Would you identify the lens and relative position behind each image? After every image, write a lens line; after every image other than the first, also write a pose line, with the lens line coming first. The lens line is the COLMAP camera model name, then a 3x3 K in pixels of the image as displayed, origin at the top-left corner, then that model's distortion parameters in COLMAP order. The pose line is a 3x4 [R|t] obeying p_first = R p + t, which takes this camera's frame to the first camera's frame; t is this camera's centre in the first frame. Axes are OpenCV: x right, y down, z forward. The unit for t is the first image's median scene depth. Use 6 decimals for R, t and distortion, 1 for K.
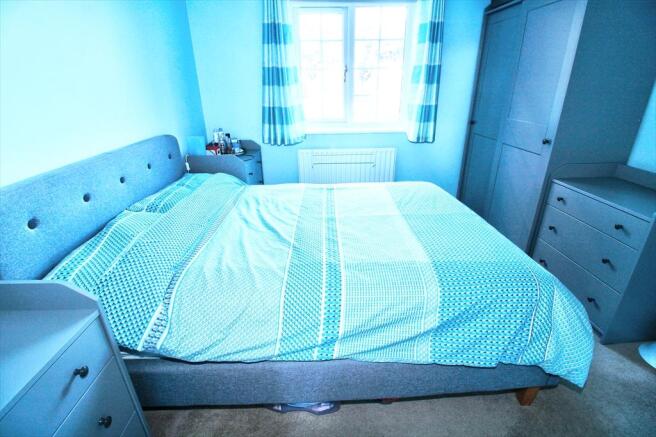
lens RADIAL K [[312.1, 0, 328.0], [0, 312.1, 218.5], [0, 0, 1]] dist [-0.000960, 0.000008]
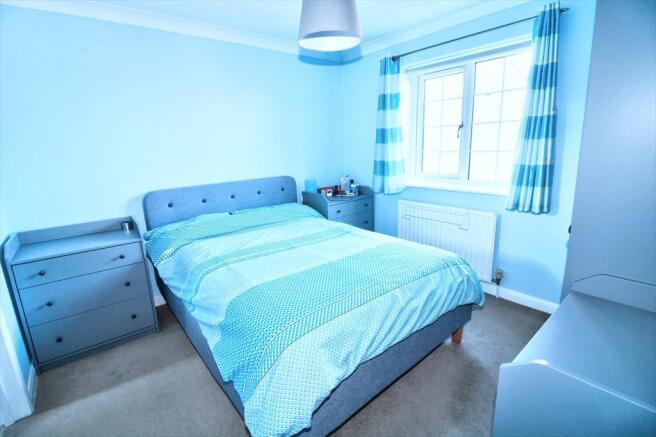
lens RADIAL K [[312.1, 0, 328.0], [0, 312.1, 218.5], [0, 0, 1]] dist [-0.000960, 0.000008]
pose [[0.604733, 0.173815, -0.777230, 0.634670], [-0.288243, 0.957504, -0.010141, -0.082875], [0.742438, 0.230163, 0.629135, 0.172496]]
